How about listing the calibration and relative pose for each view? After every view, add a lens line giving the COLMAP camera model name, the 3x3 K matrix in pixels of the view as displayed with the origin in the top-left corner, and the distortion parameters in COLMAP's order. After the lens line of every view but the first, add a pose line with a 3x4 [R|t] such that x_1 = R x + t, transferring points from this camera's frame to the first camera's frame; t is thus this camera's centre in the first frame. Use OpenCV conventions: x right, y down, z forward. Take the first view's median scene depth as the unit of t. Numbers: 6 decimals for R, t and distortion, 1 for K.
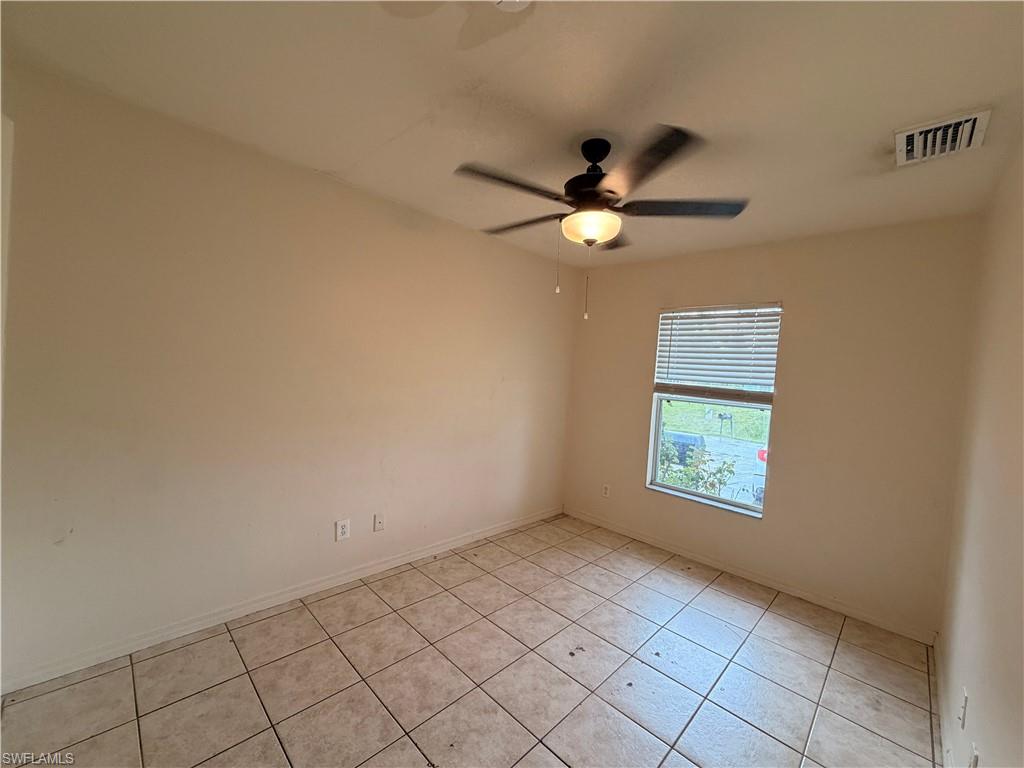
lens RADIAL K [[408.9, 0, 511.3], [0, 408.9, 386.0], [0, 0, 1]] dist [0.001456, 0.000348]
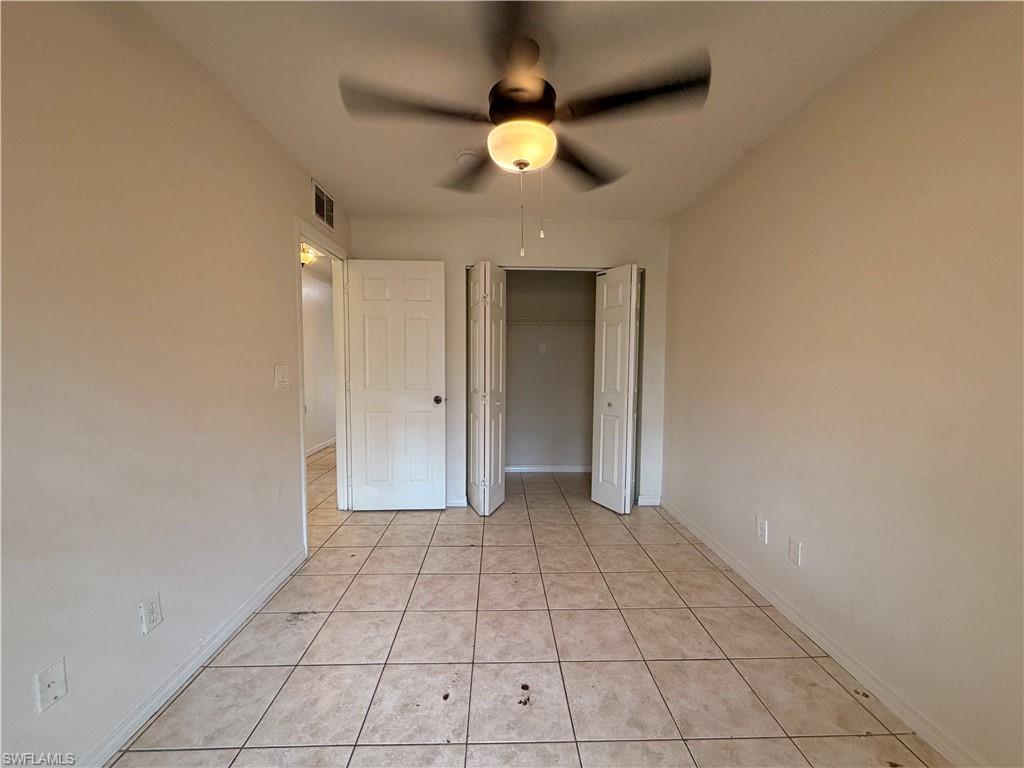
lens RADIAL K [[408.9, 0, 510.3], [0, 408.9, 382.0], [0, 0, 1]] dist [0.001456, 0.000348]
pose [[-0.687543, -0.037803, -0.725159, 0.785868], [-0.082022, 0.996296, 0.025830, 0.077155], [0.721497, 0.077238, -0.688097, 1.547845]]
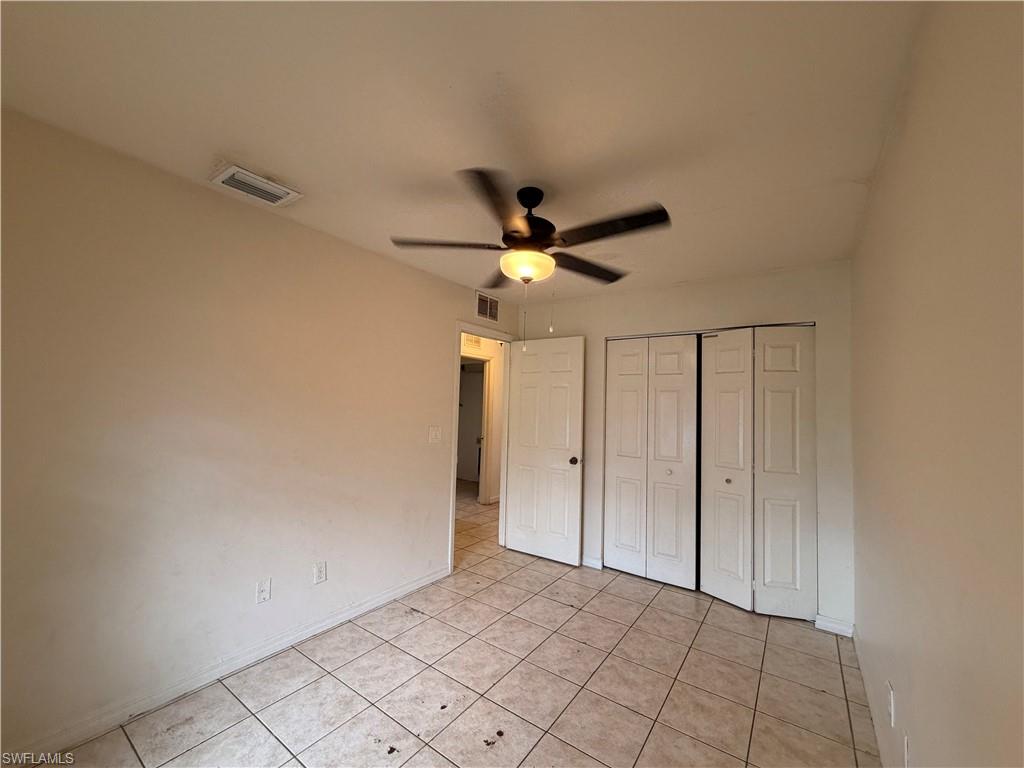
lens RADIAL K [[408.9, 0, 510.6], [0, 408.9, 381.7], [0, 0, 1]] dist [0.001456, 0.000348]
pose [[-0.982685, -0.105749, -0.152142, 0.354181], [-0.101980, 0.994259, -0.032391, -0.048412], [0.154693, -0.016314, -0.987828, 1.967172]]
